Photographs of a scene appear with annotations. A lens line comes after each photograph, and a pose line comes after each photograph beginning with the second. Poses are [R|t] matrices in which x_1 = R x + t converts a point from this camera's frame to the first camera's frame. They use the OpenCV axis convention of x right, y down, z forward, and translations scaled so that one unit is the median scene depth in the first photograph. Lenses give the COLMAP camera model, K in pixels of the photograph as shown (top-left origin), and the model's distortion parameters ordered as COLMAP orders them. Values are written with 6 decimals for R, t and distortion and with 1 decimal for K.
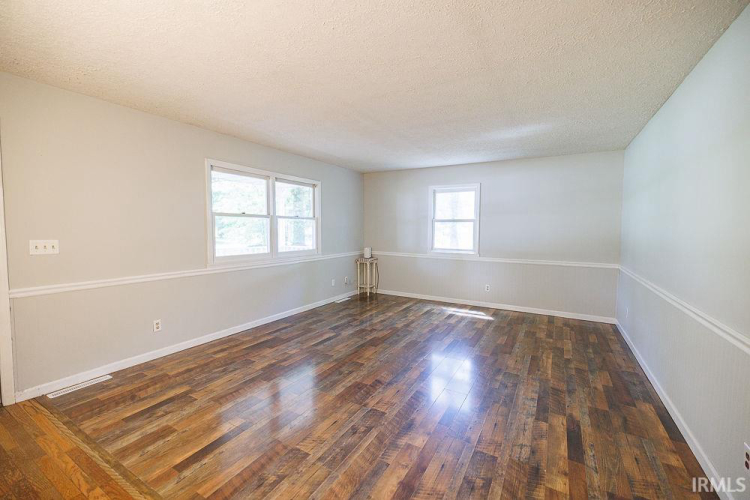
lens RADIAL K [[311.5, 0, 376.6], [0, 311.5, 249.0], [0, 0, 1]] dist [0.001023, 0.000080]
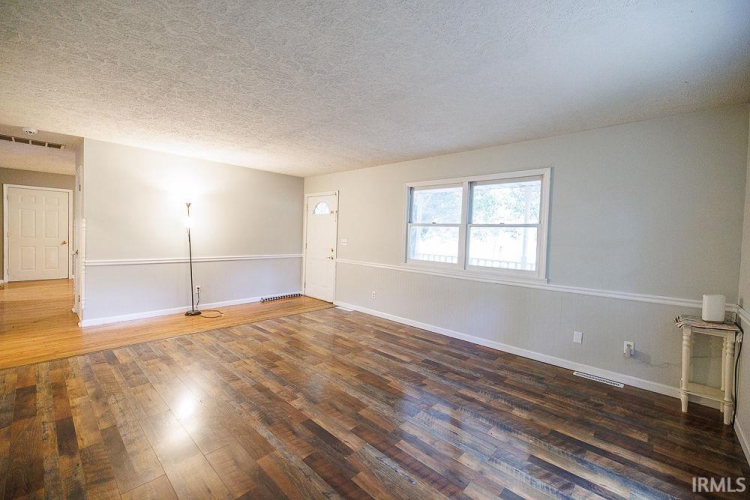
lens RADIAL K [[311.5, 0, 376.5], [0, 311.5, 248.3], [0, 0, 1]] dist [0.001023, 0.000080]
pose [[-0.211263, 0.027929, -0.977030, 0.678812], [-0.100729, 0.993647, 0.050185, -0.061661], [0.972225, 0.109018, -0.207108, 1.033600]]
